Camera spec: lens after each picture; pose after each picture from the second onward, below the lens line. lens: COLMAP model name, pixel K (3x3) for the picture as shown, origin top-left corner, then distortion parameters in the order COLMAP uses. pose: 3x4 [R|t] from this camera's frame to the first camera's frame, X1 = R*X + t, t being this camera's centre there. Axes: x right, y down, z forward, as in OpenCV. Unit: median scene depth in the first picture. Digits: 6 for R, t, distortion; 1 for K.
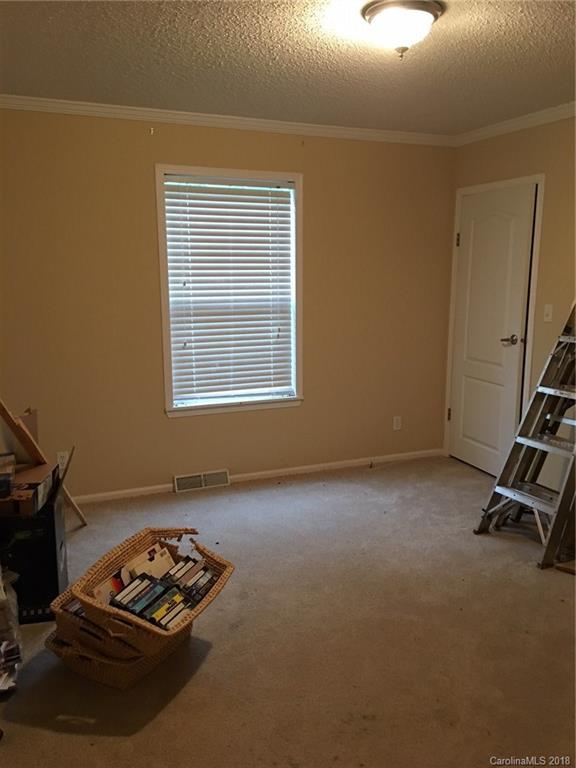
lens RADIAL K [[657.1, 0, 288.0], [0, 657.1, 383.1], [0, 0, 1]] dist [0.069583, -0.046956]
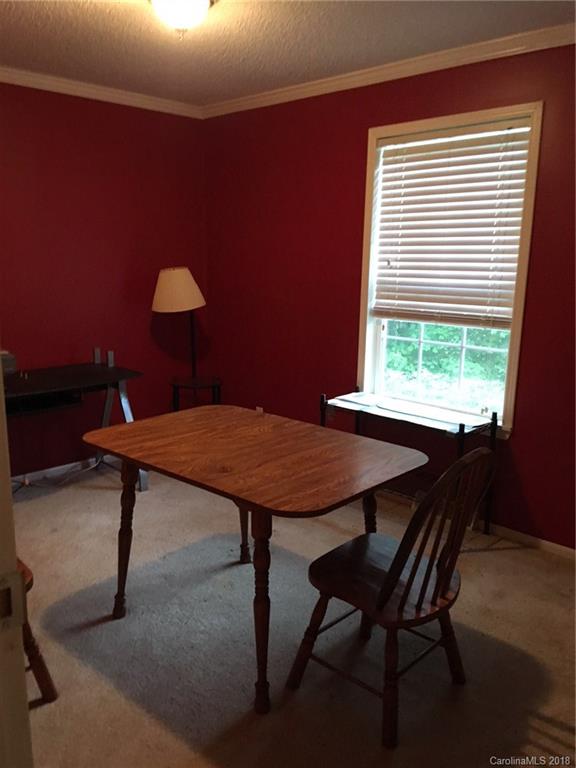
lens RADIAL K [[657.1, 0, 287.7], [0, 657.1, 384.0], [0, 0, 1]] dist [0.069583, -0.046956]
pose [[0.370671, 0.183772, -0.910401, 0.618480], [-0.170159, 0.977075, 0.127950, -0.080448], [0.913044, 0.107486, 0.393444, 0.542936]]
